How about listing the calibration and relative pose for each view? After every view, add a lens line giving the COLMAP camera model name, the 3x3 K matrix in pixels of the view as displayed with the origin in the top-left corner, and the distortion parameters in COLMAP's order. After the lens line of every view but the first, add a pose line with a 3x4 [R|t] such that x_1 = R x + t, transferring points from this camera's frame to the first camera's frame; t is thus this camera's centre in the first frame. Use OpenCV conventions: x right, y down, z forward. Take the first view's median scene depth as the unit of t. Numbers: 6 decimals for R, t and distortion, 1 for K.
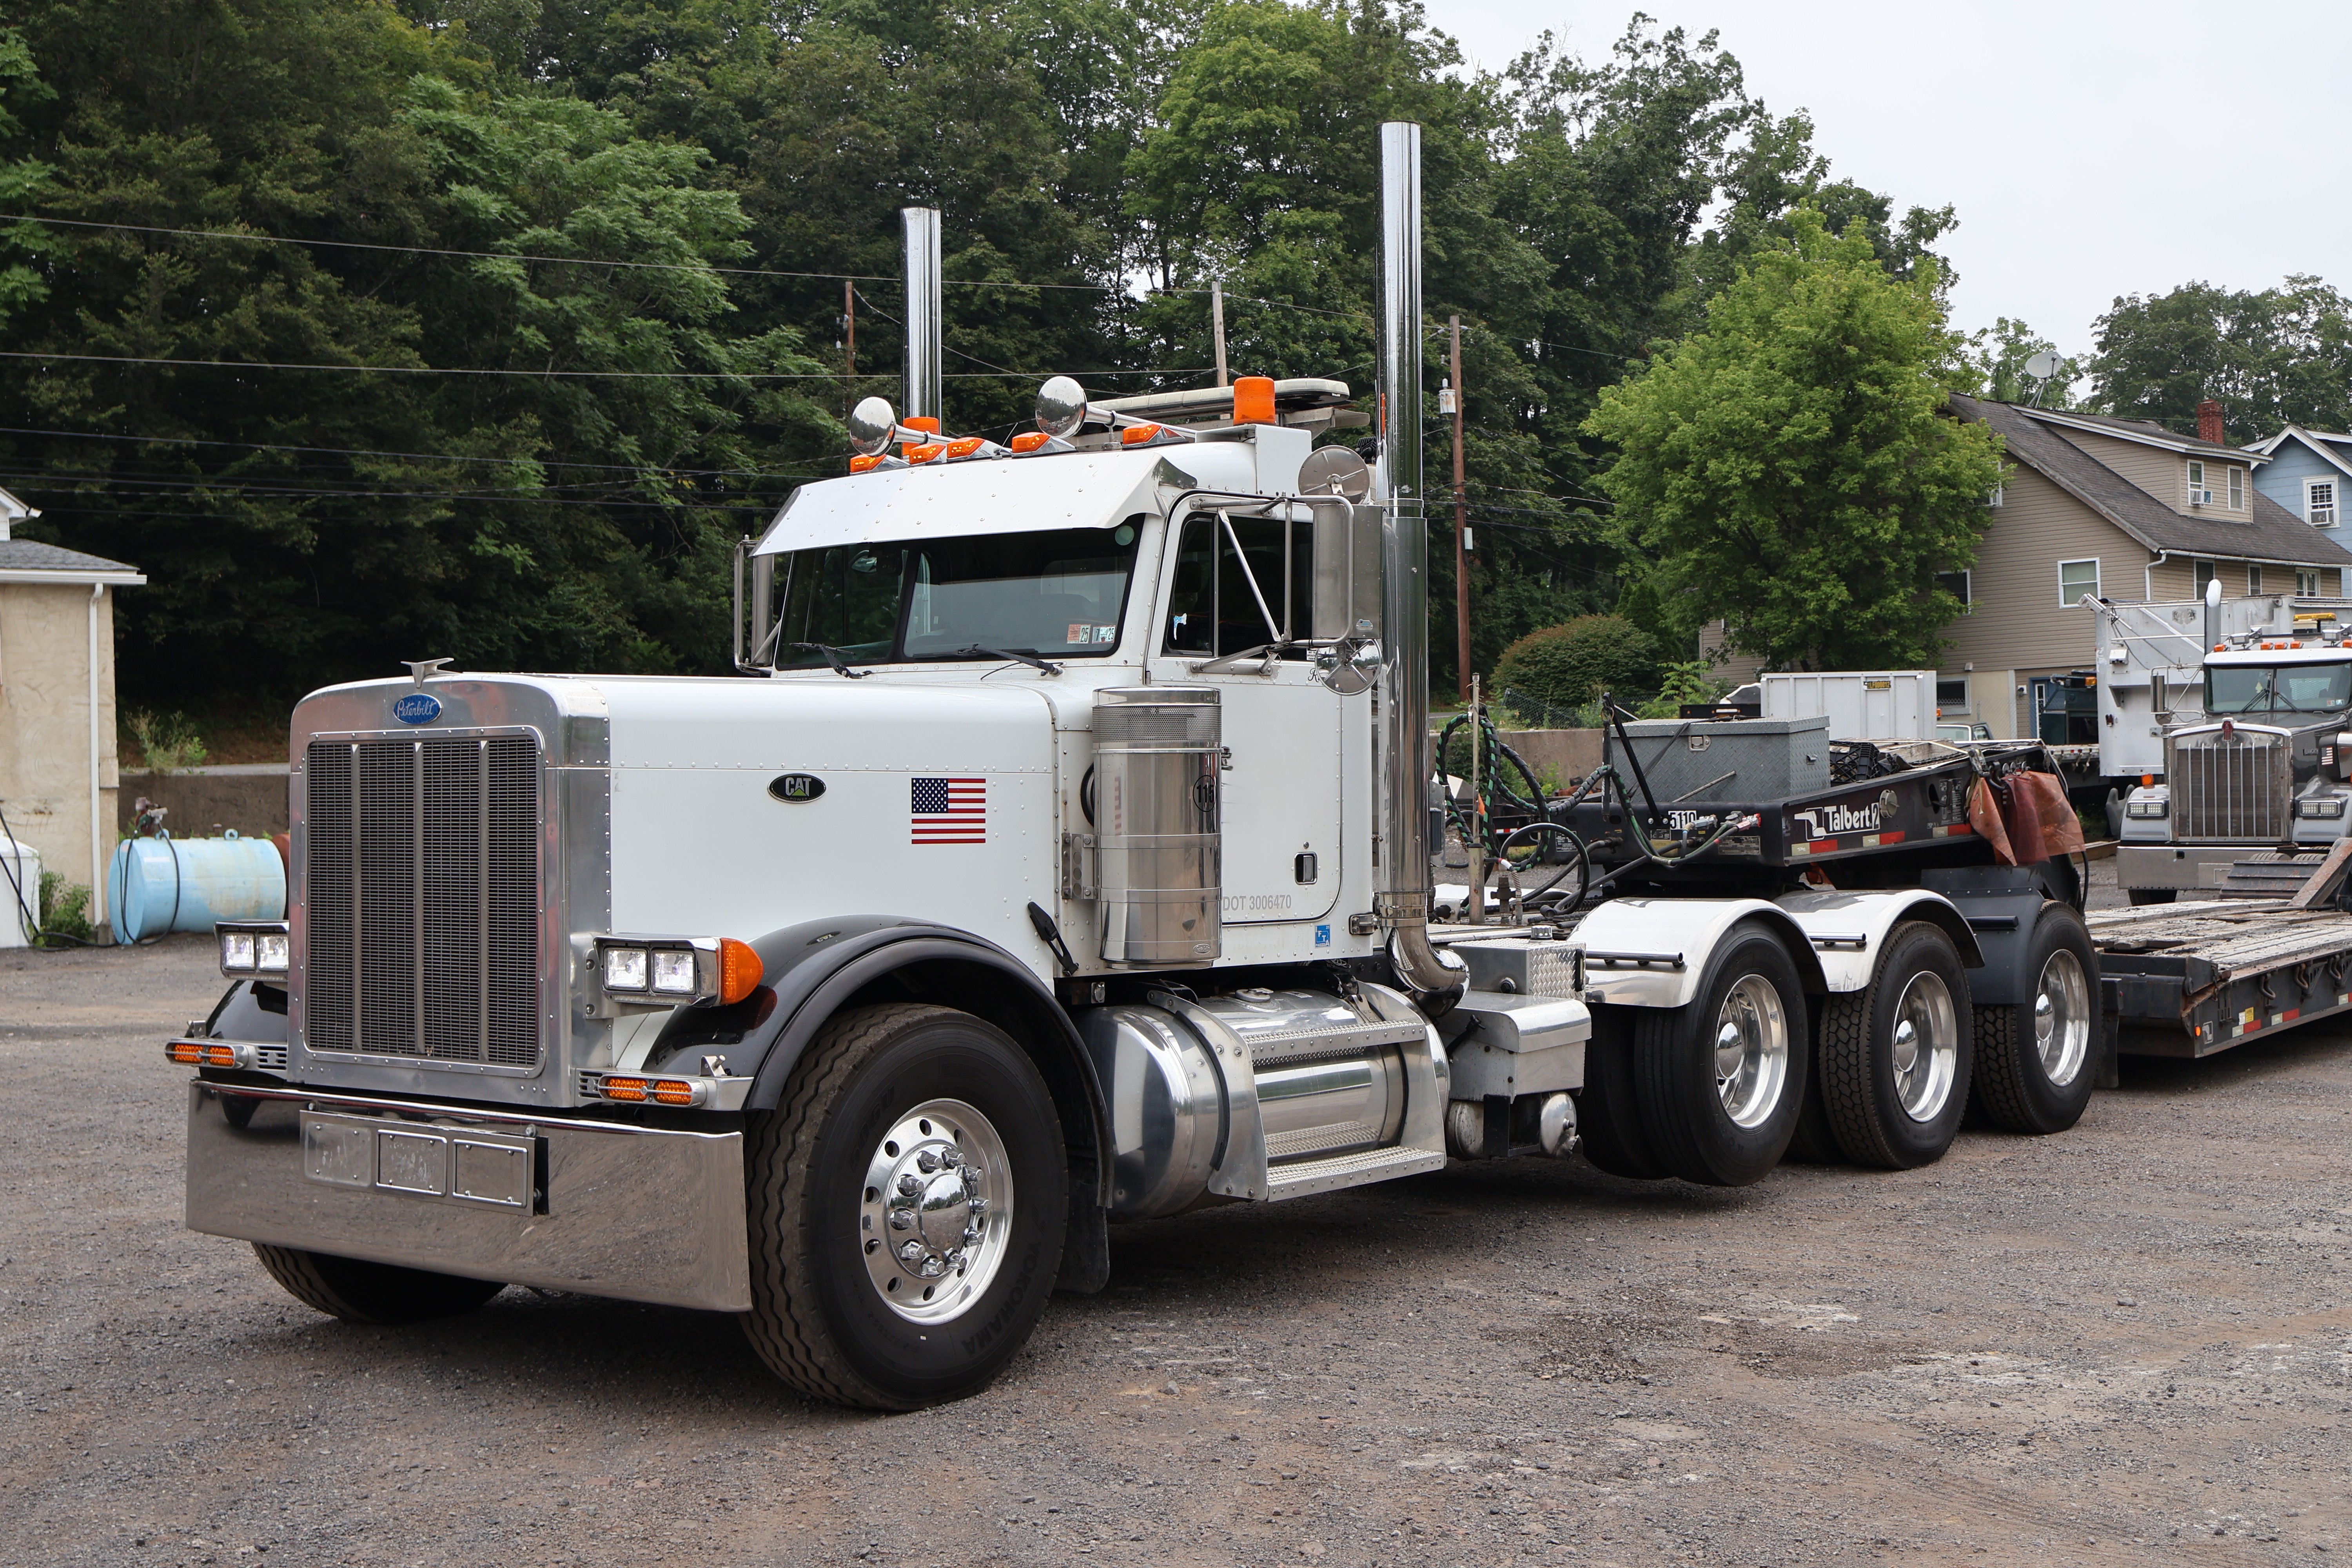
lens RADIAL K [[2896.8, 0, 1175.0], [0, 2896.8, 781.2], [0, 0, 1]] dist [-0.004319, 0.016442]
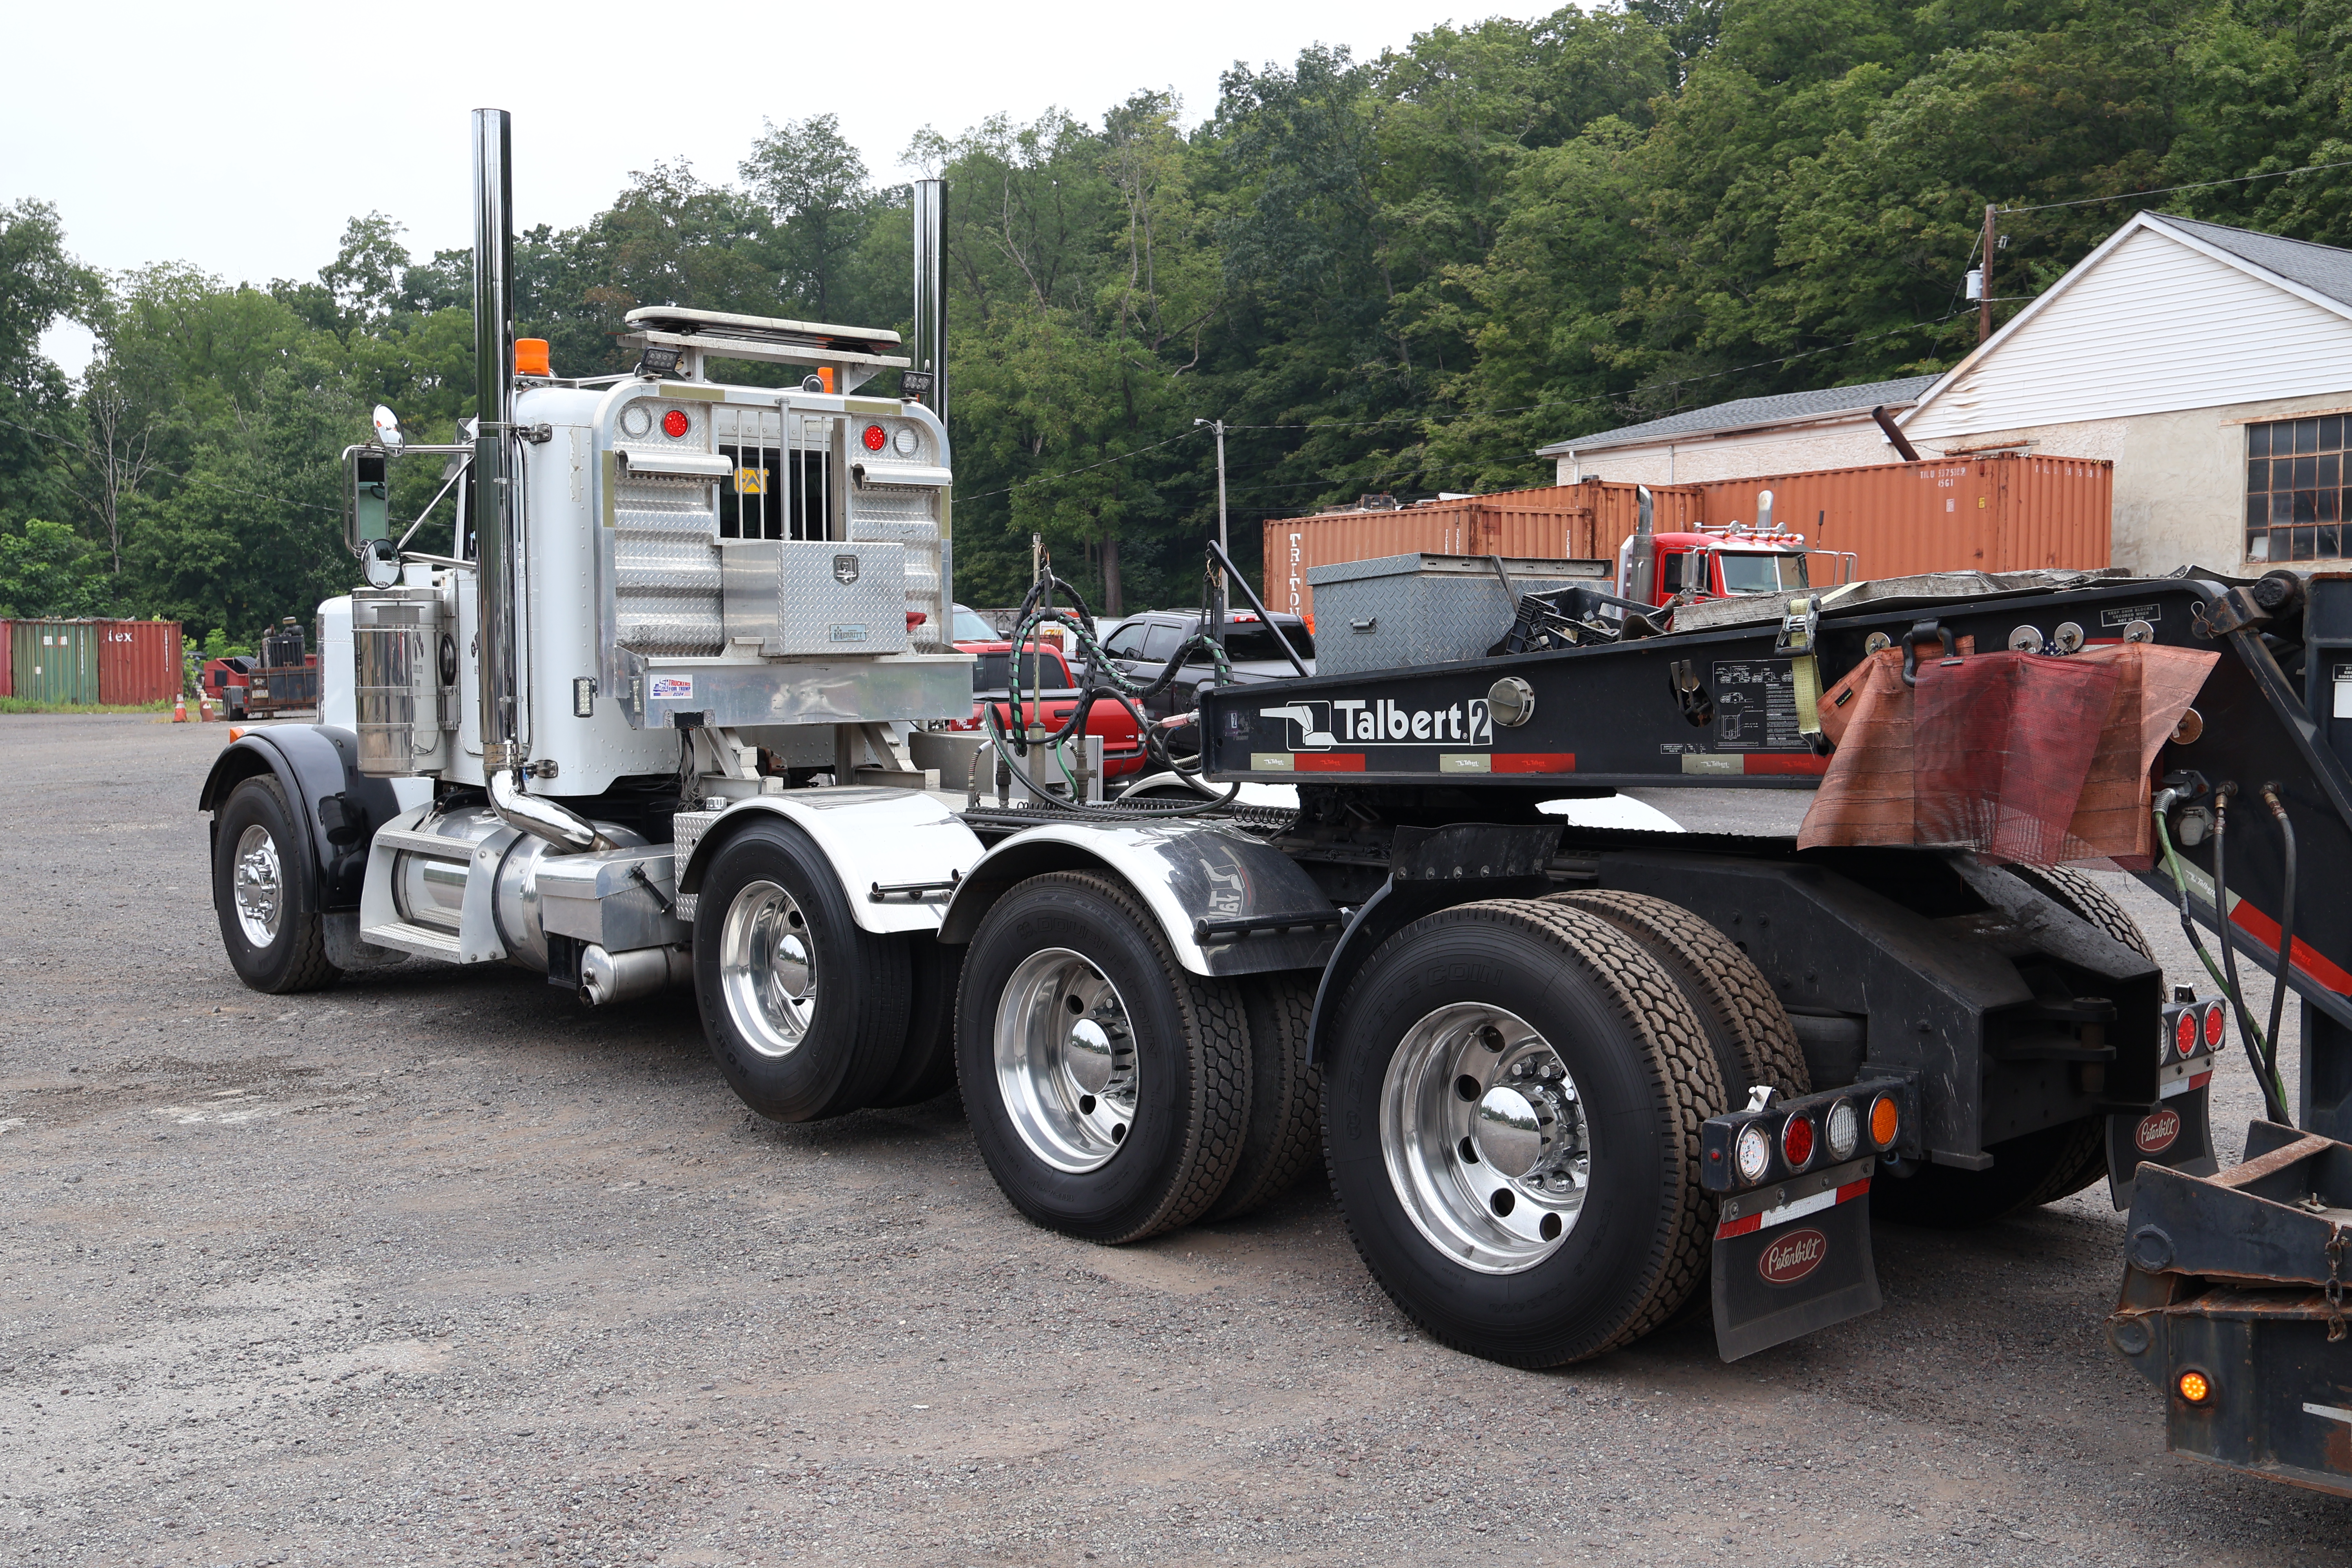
lens RADIAL K [[2297.4, 0, 1169.3], [0, 2297.4, 772.0], [0, 0, 1]] dist [0.021570, -0.026614]
pose [[-0.154551, 0.064381, -0.985885, 0.158236], [0.004583, 0.997911, 0.064448, -0.001751], [0.987974, 0.005442, -0.154523, 0.227035]]
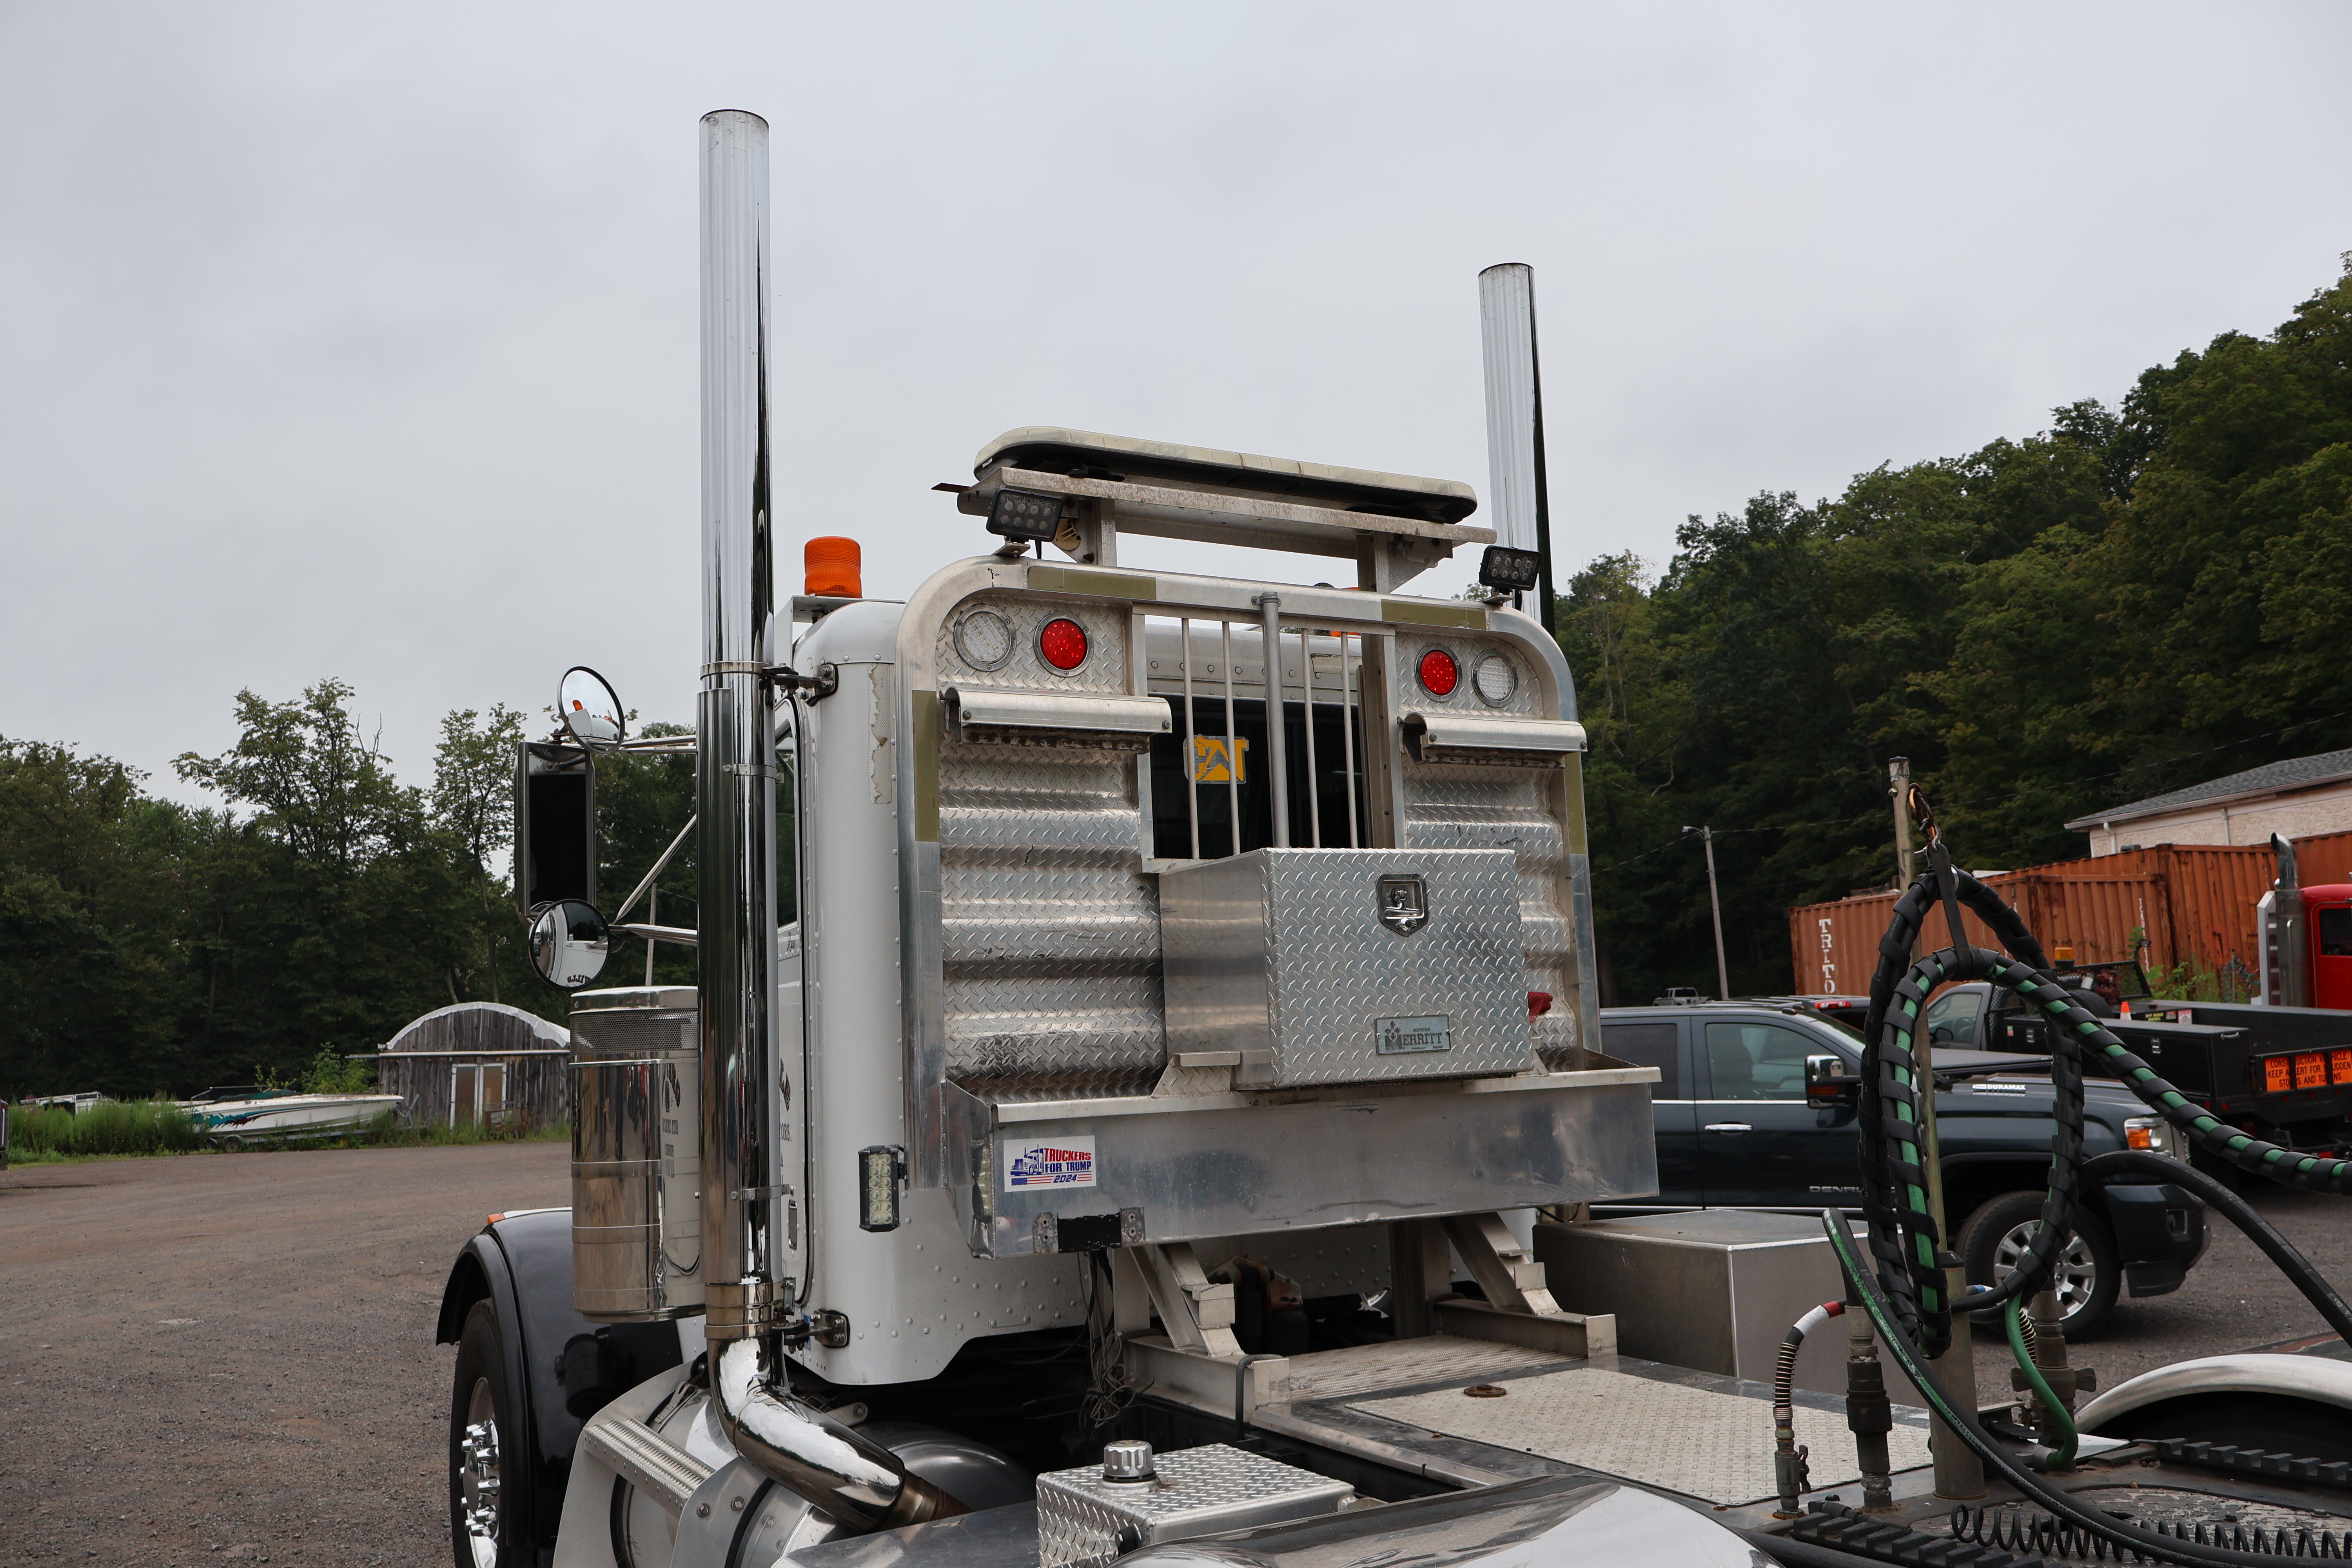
lens RADIAL K [[1942.8, 0, 1172.6], [0, 1942.8, 788.1], [0, 0, 1]] dist [-0.003333, -0.000068]
pose [[-0.382483, -0.103203, -0.918181, 0.069827], [0.043033, 0.990674, -0.129277, -0.001356], [0.922960, -0.088958, -0.374475, 0.198737]]
